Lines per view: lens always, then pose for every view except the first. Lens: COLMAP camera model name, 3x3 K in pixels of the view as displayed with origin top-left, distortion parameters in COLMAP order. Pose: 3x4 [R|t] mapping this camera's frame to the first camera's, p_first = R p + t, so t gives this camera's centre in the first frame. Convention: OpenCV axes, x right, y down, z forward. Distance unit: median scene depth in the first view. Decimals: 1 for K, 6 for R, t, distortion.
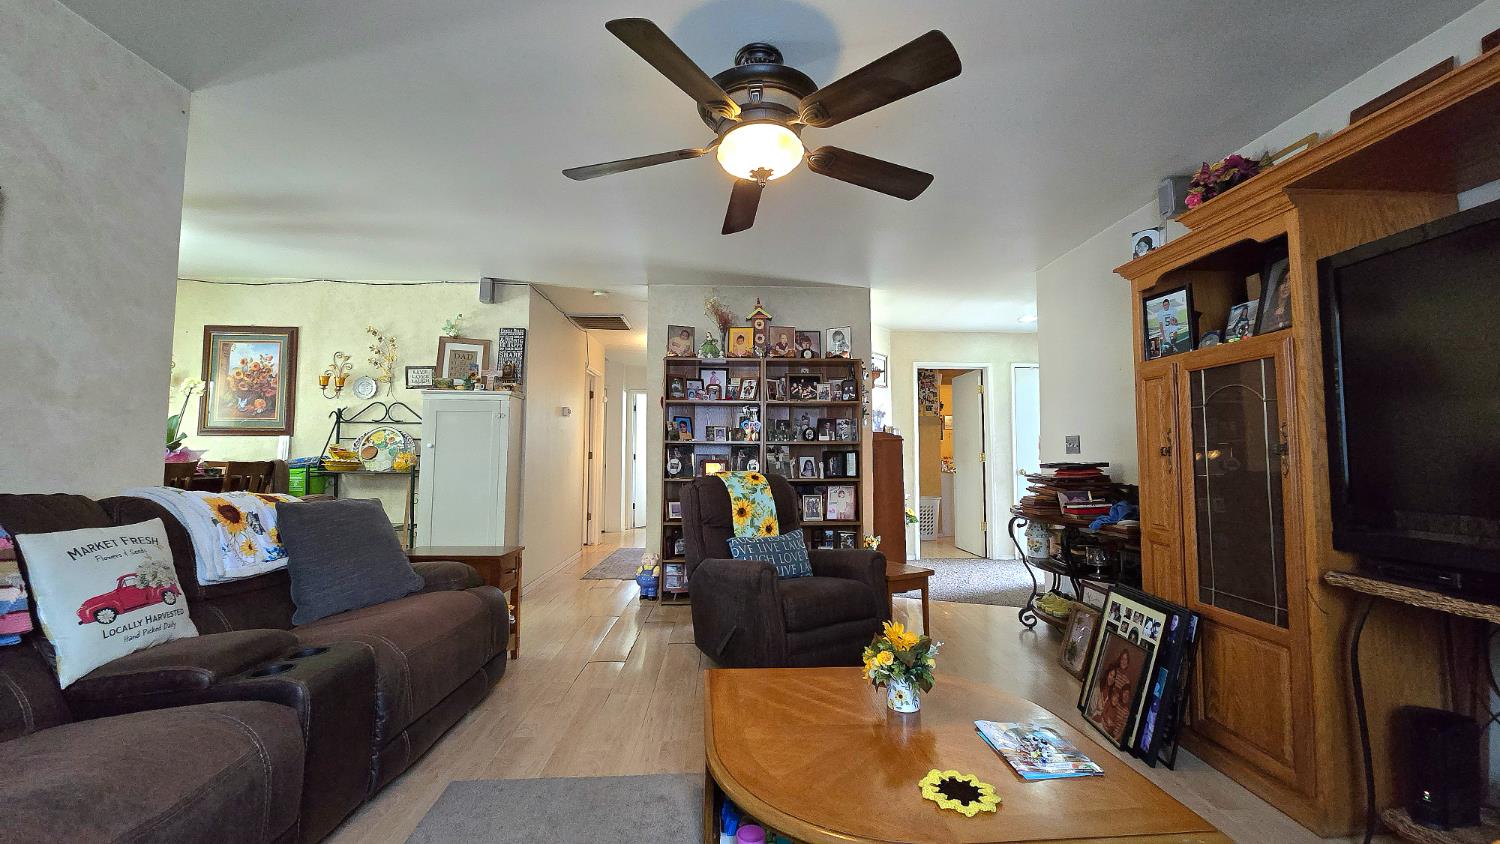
lens RADIAL K [[605.3, 0, 751.7], [0, 605.3, 417.8], [0, 0, 1]] dist [0.000903, -0.000944]
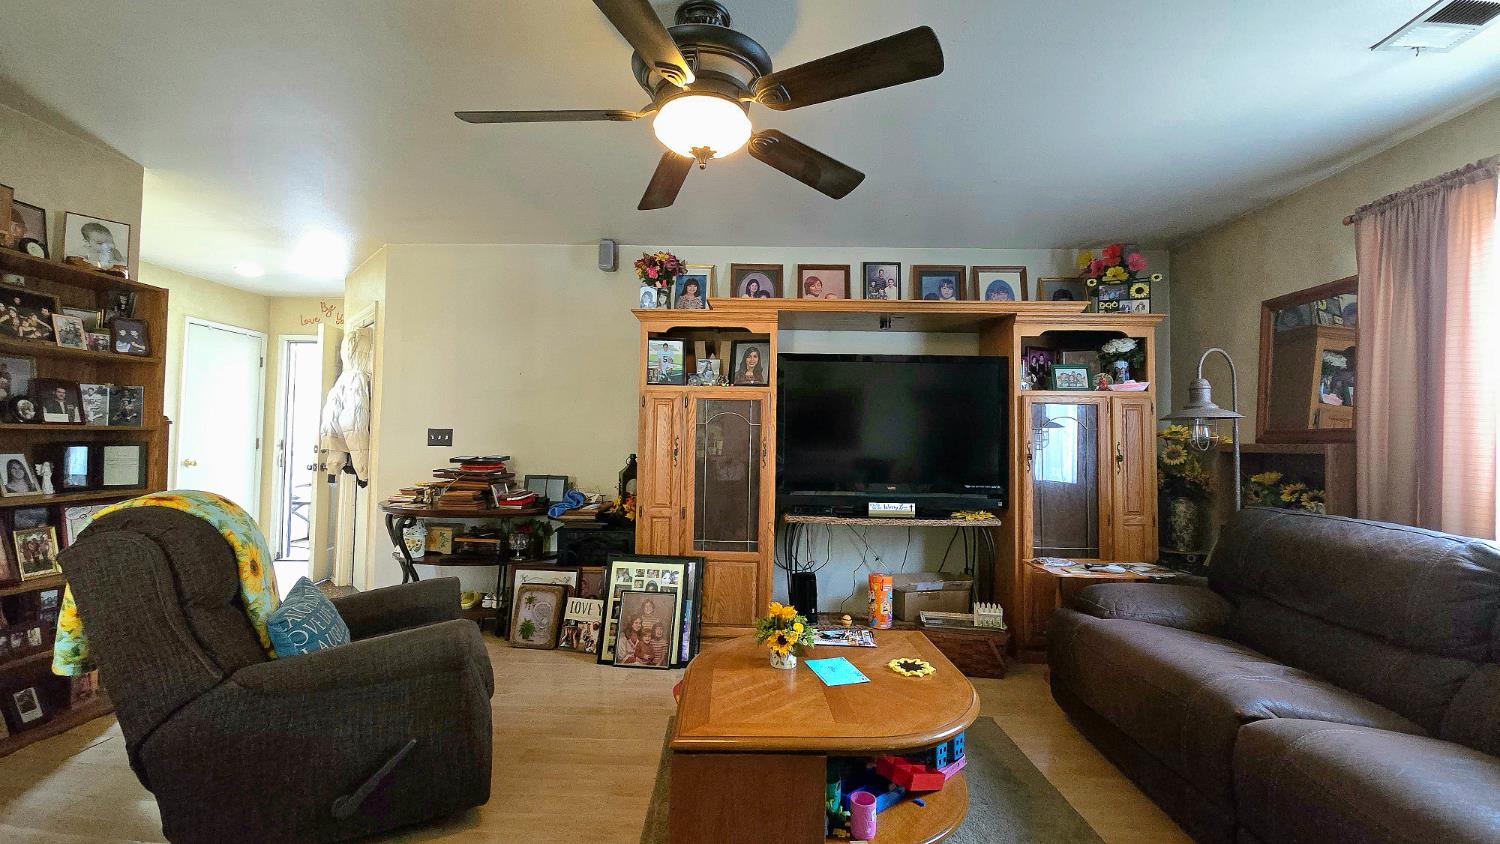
lens RADIAL K [[605.3, 0, 751.7], [0, 605.3, 417.8], [0, 0, 1]] dist [0.000903, -0.000944]
pose [[0.064011, 0.035742, 0.997309, -0.680641], [-0.079187, 0.996389, -0.030626, 0.004086], [-0.994803, -0.077013, 0.066610, 0.671627]]
